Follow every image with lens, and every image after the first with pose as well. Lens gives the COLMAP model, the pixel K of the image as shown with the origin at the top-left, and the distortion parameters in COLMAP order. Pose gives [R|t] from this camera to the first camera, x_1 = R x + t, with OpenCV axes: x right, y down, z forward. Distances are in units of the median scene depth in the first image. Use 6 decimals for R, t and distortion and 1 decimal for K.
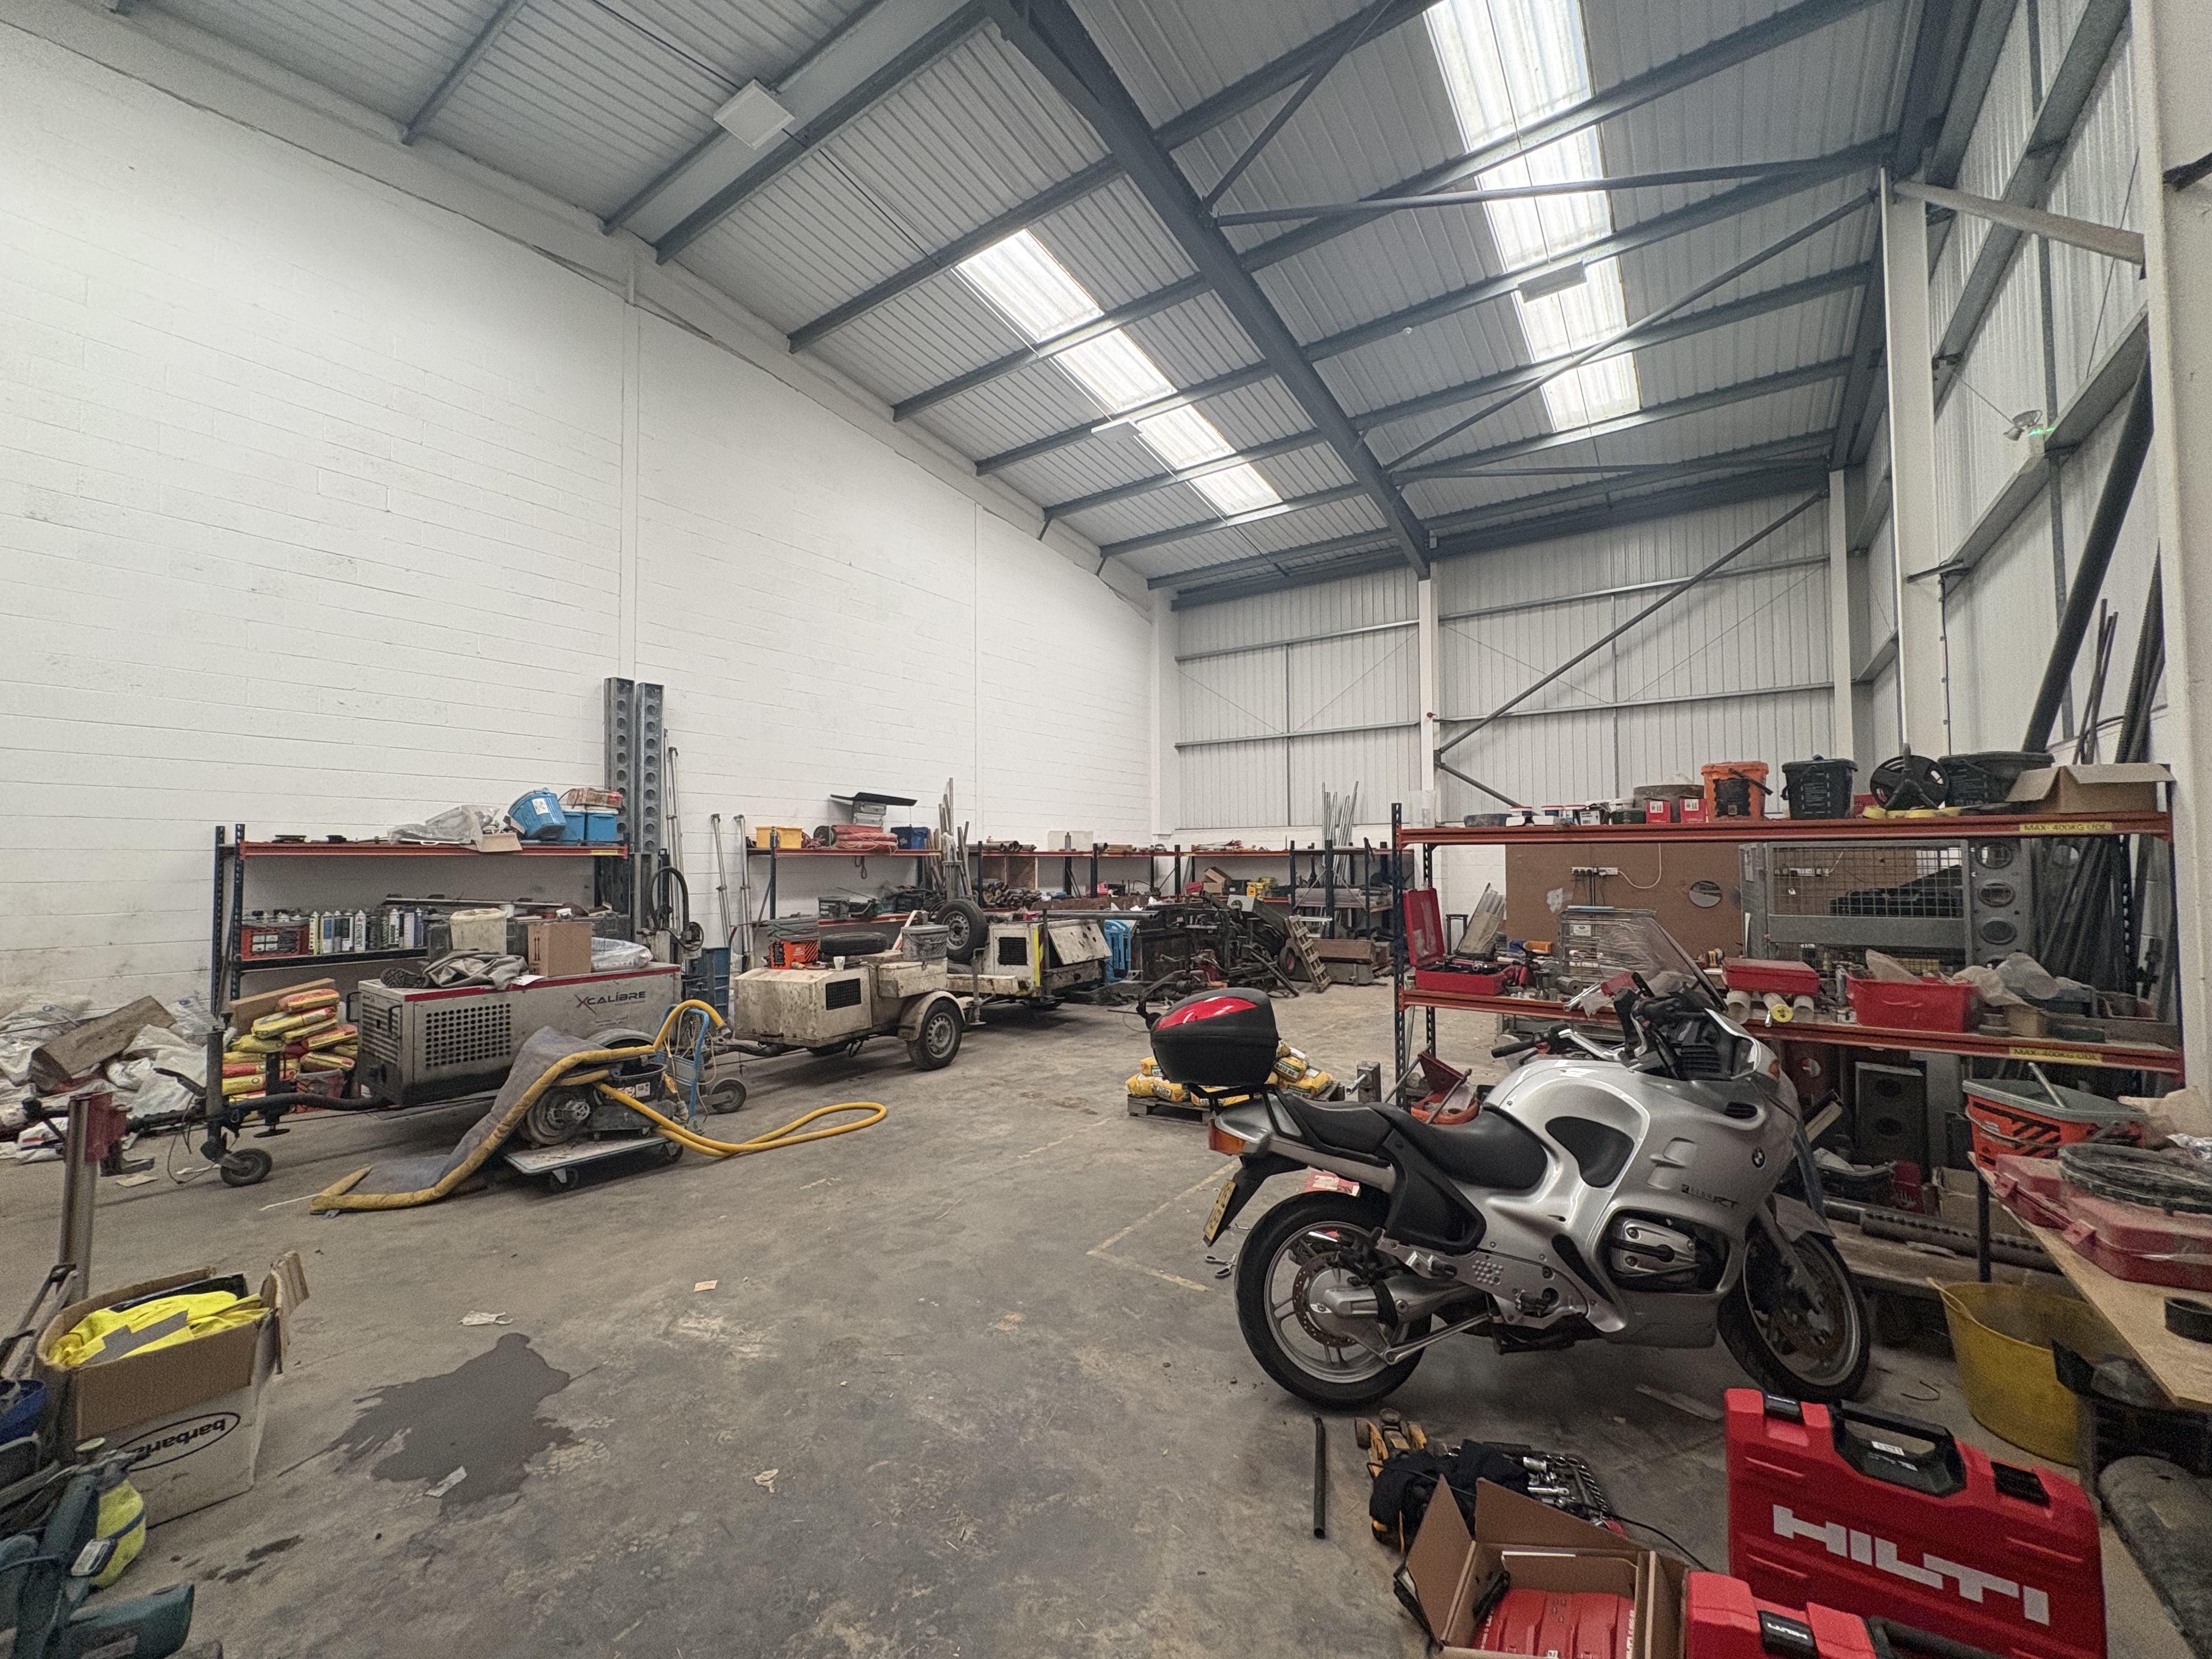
lens RADIAL K [[879.6, 0, 1106.0], [0, 879.6, 829.5], [0, 0, 1]] dist [0.000735, 0.000143]
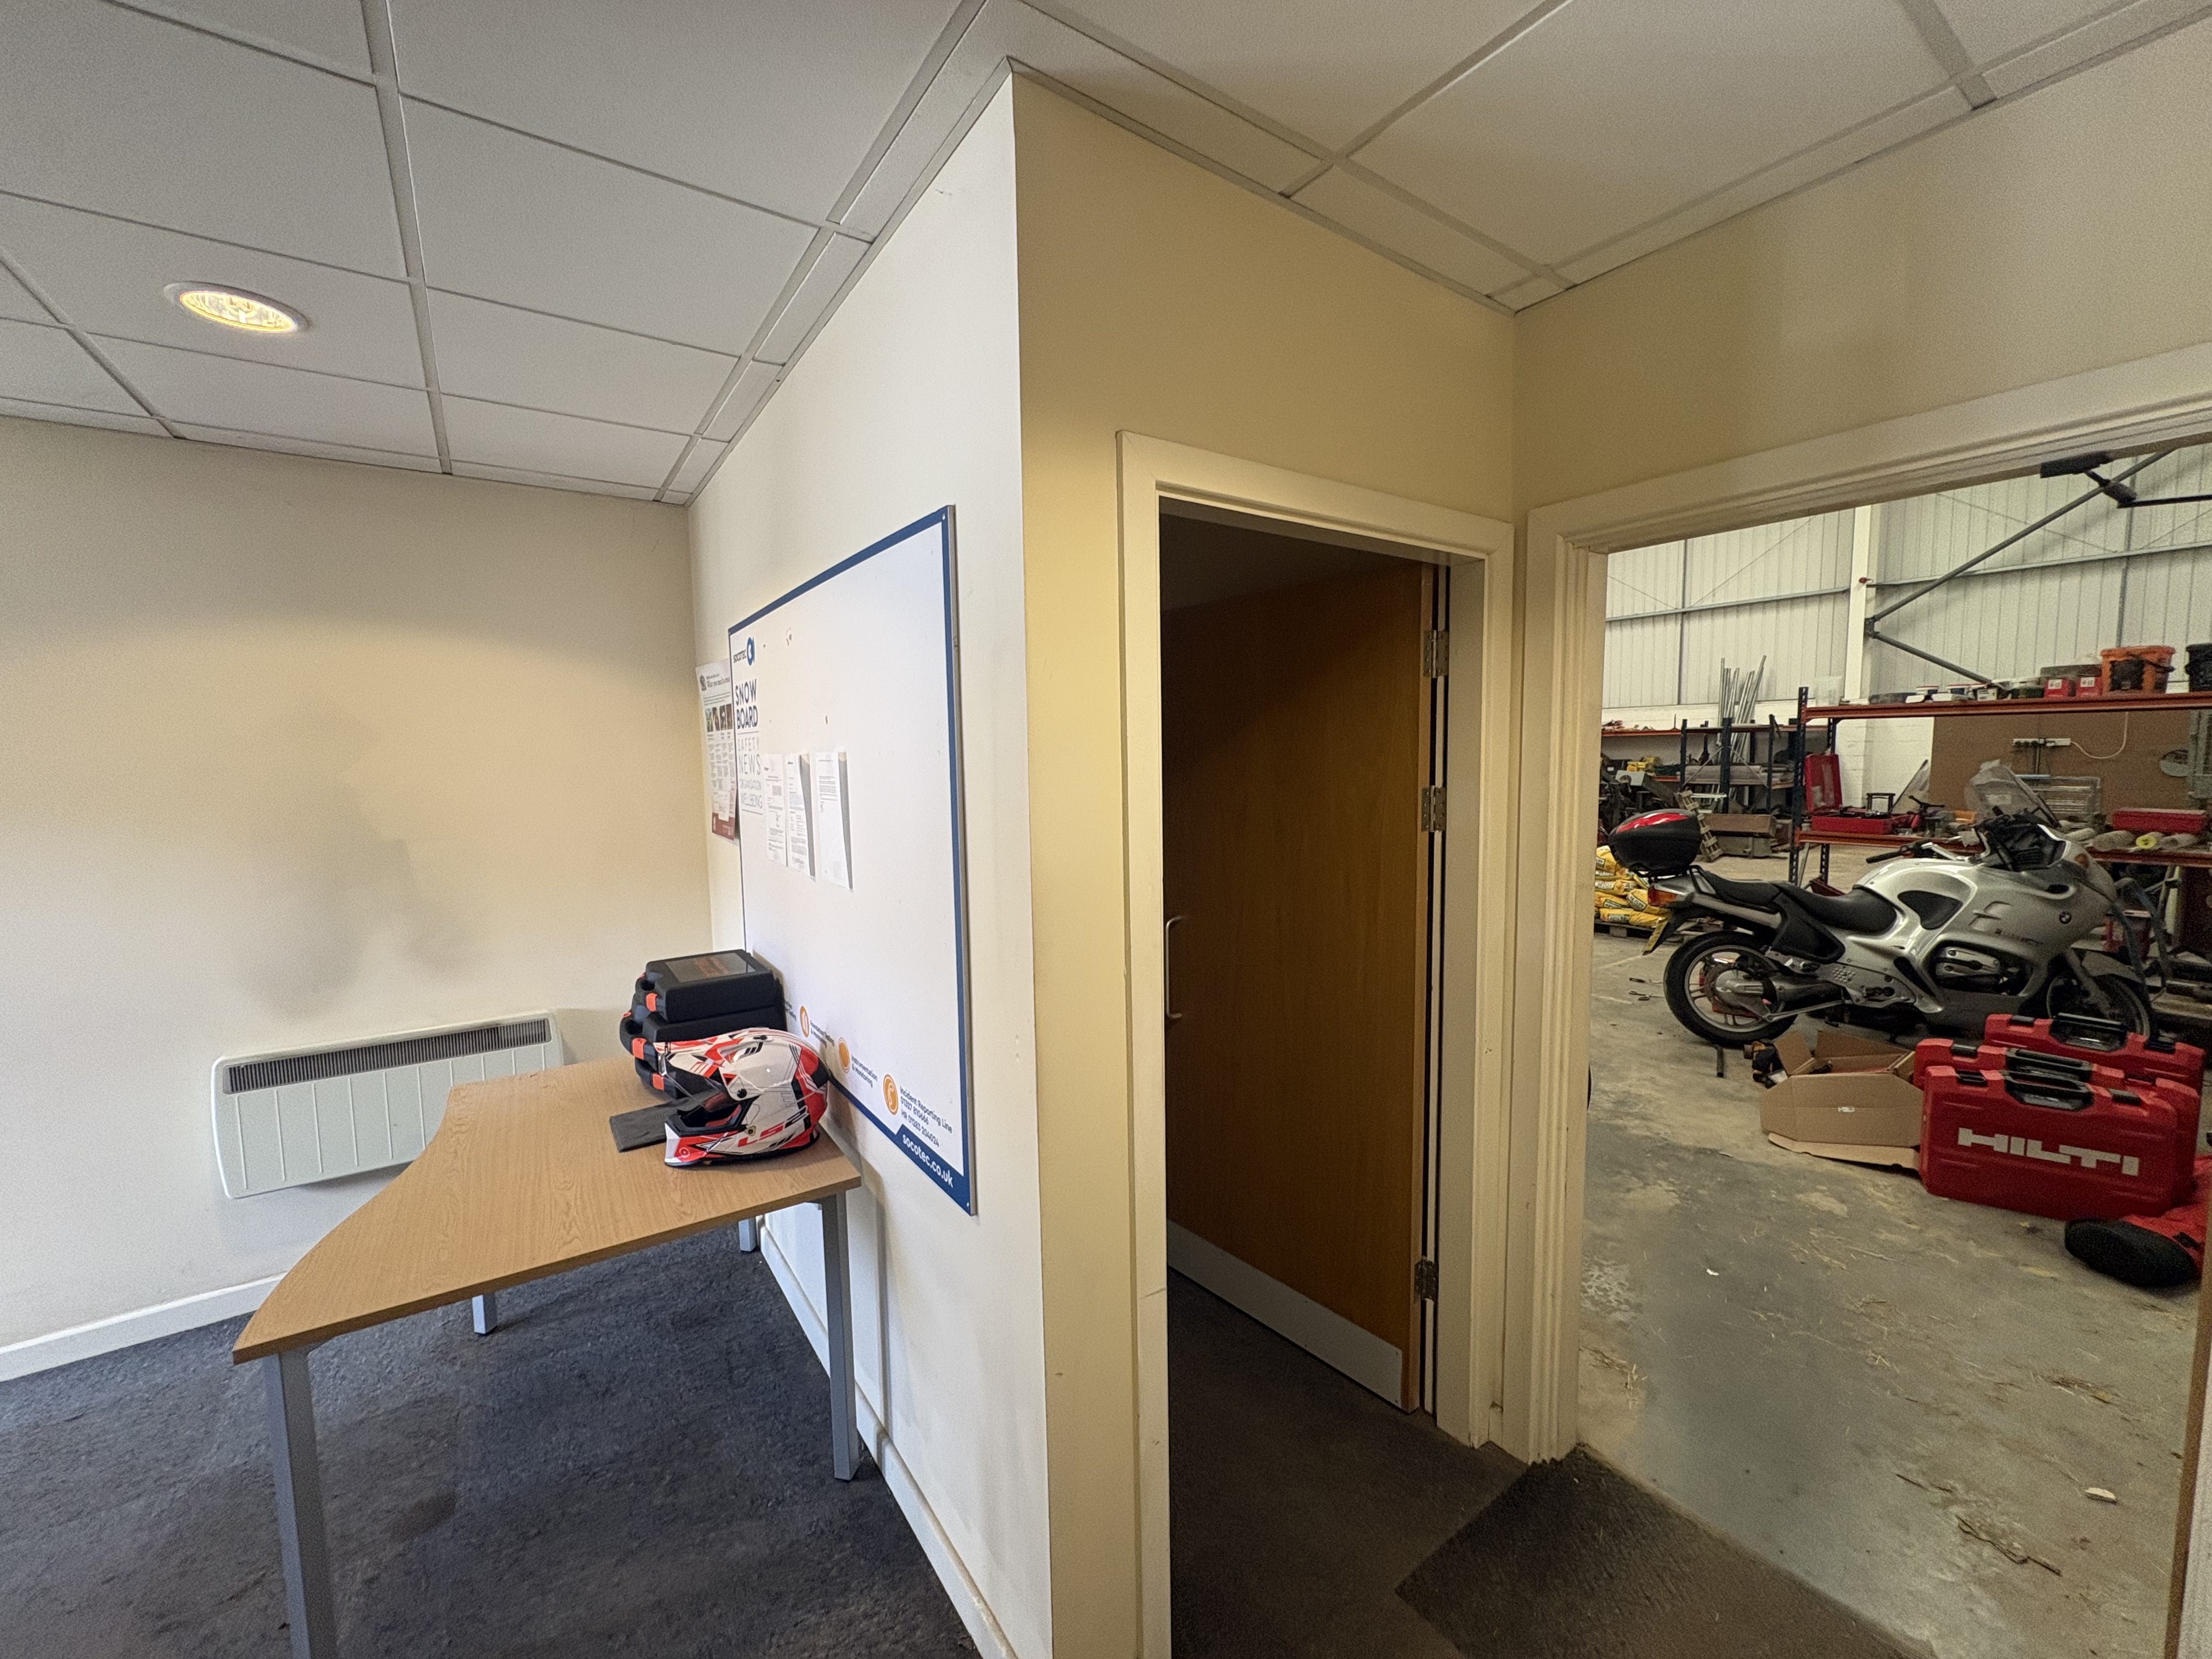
lens RADIAL K [[879.6, 0, 1106.0], [0, 879.6, 829.5], [0, 0, 1]] dist [0.000735, 0.000143]
pose [[0.937236, 0.021385, -0.348039, -0.170580], [0.023225, 0.992073, 0.123500, -0.005720], [0.347921, -0.123832, 0.929310, -0.566989]]
